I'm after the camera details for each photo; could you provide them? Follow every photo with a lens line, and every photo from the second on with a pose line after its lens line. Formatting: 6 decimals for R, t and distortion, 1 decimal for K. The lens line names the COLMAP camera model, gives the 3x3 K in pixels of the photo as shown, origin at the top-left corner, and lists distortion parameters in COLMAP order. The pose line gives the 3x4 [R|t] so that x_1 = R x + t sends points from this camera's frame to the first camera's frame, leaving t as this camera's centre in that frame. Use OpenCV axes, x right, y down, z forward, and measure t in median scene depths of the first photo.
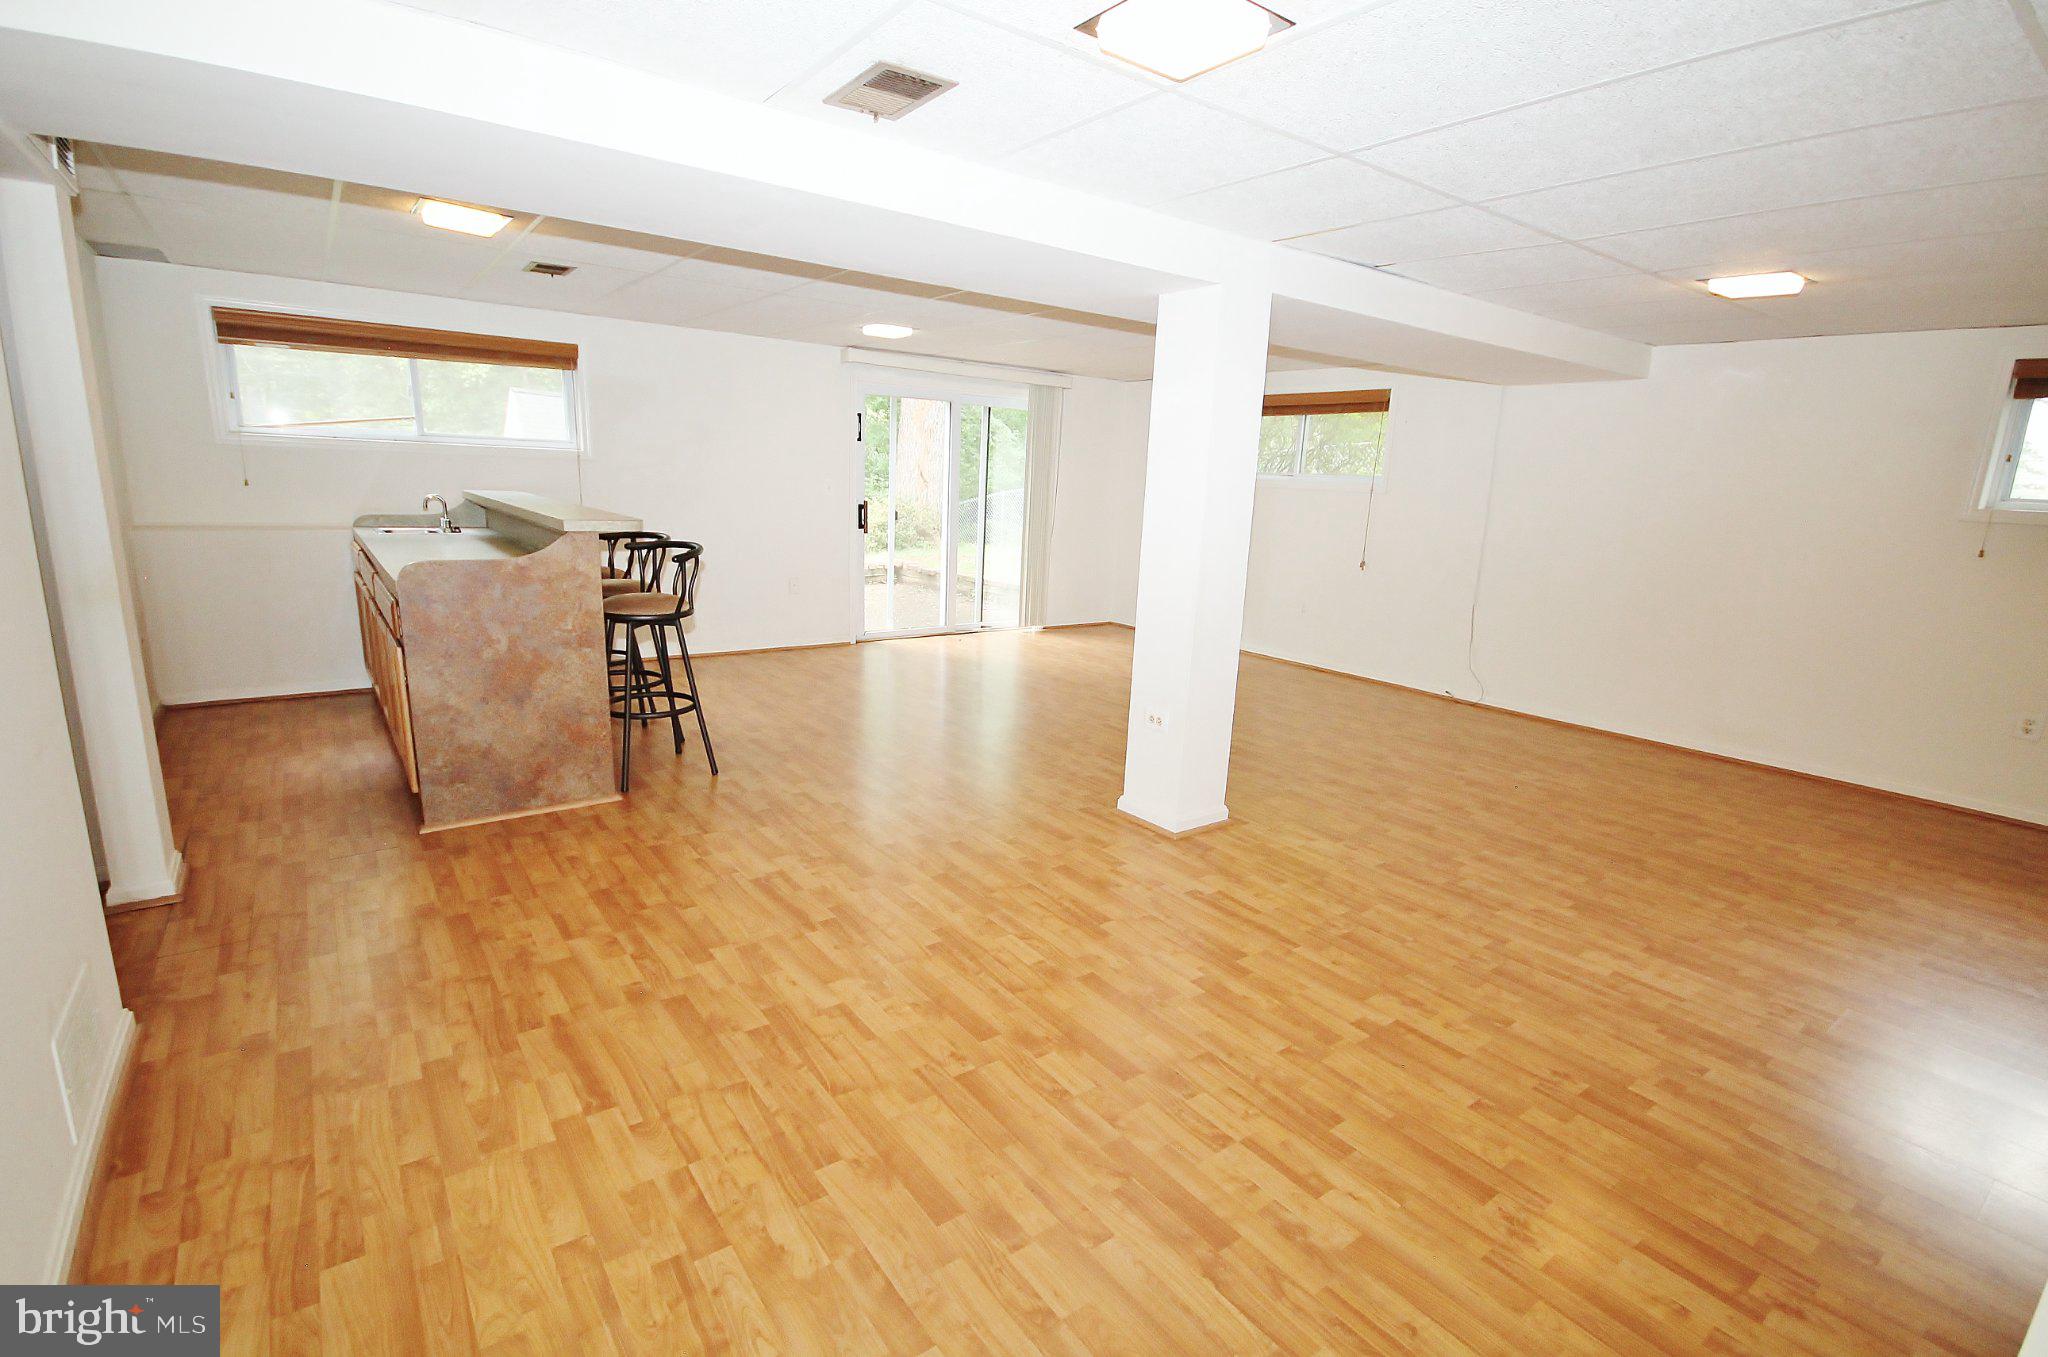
lens RADIAL K [[947.6, 0, 1021.4], [0, 947.6, 693.0], [0, 0, 1]] dist [0.009201, -0.008042]
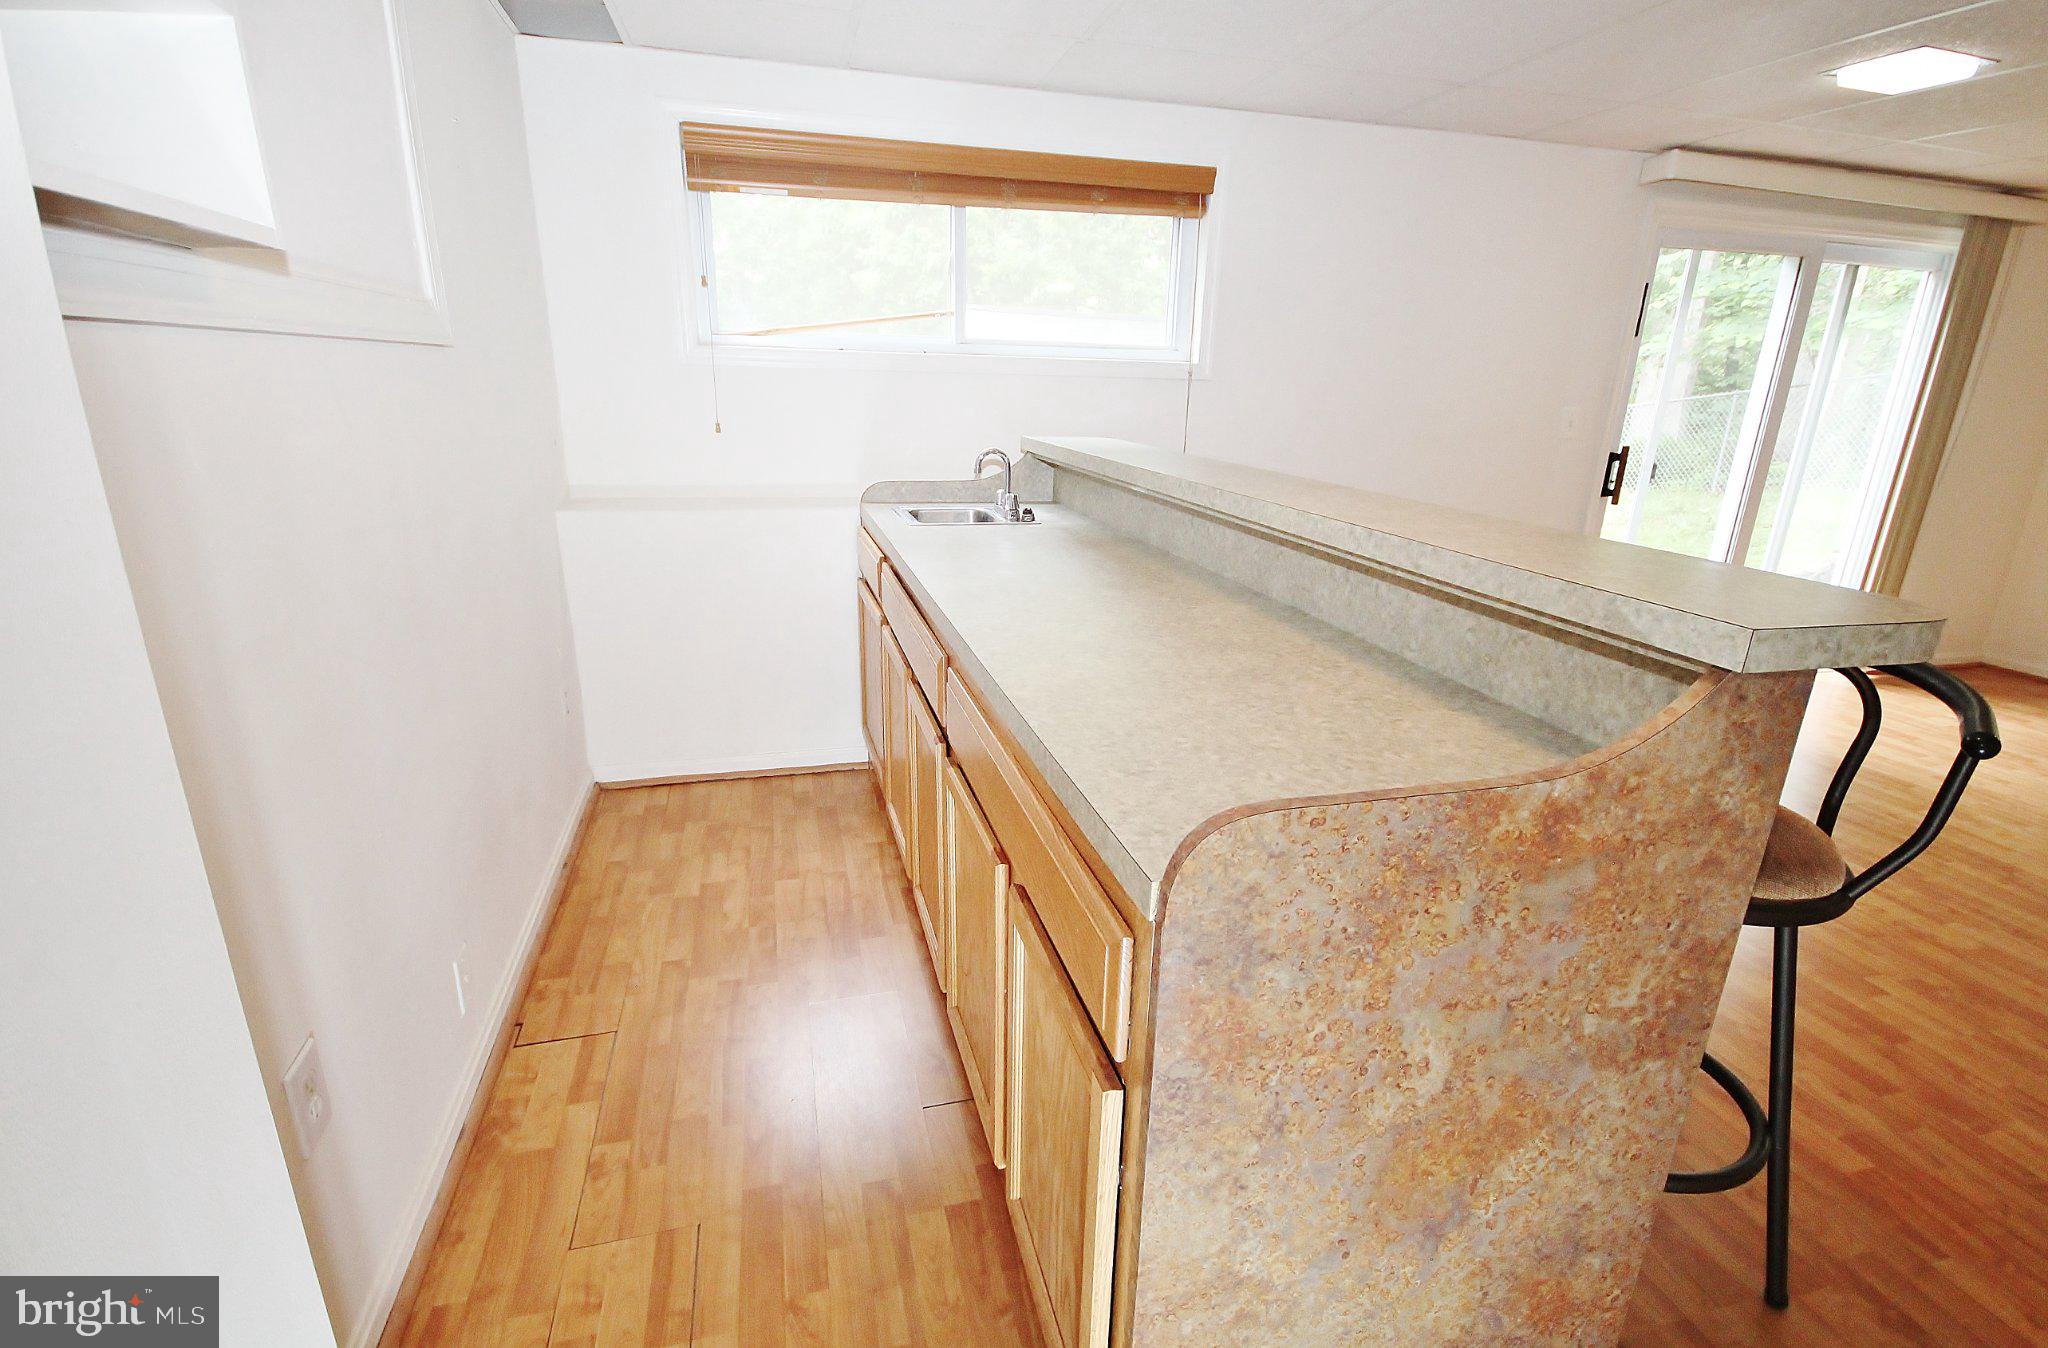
lens RADIAL K [[951.4, 0, 1021.1], [0, 951.4, 688.0], [0, 0, 1]] dist [0.015453, -0.012771]
pose [[0.925993, 0.099817, -0.364106, -0.415174], [-0.072077, 0.993417, 0.089032, -0.129534], [0.370596, -0.056200, 0.927092, 0.519878]]
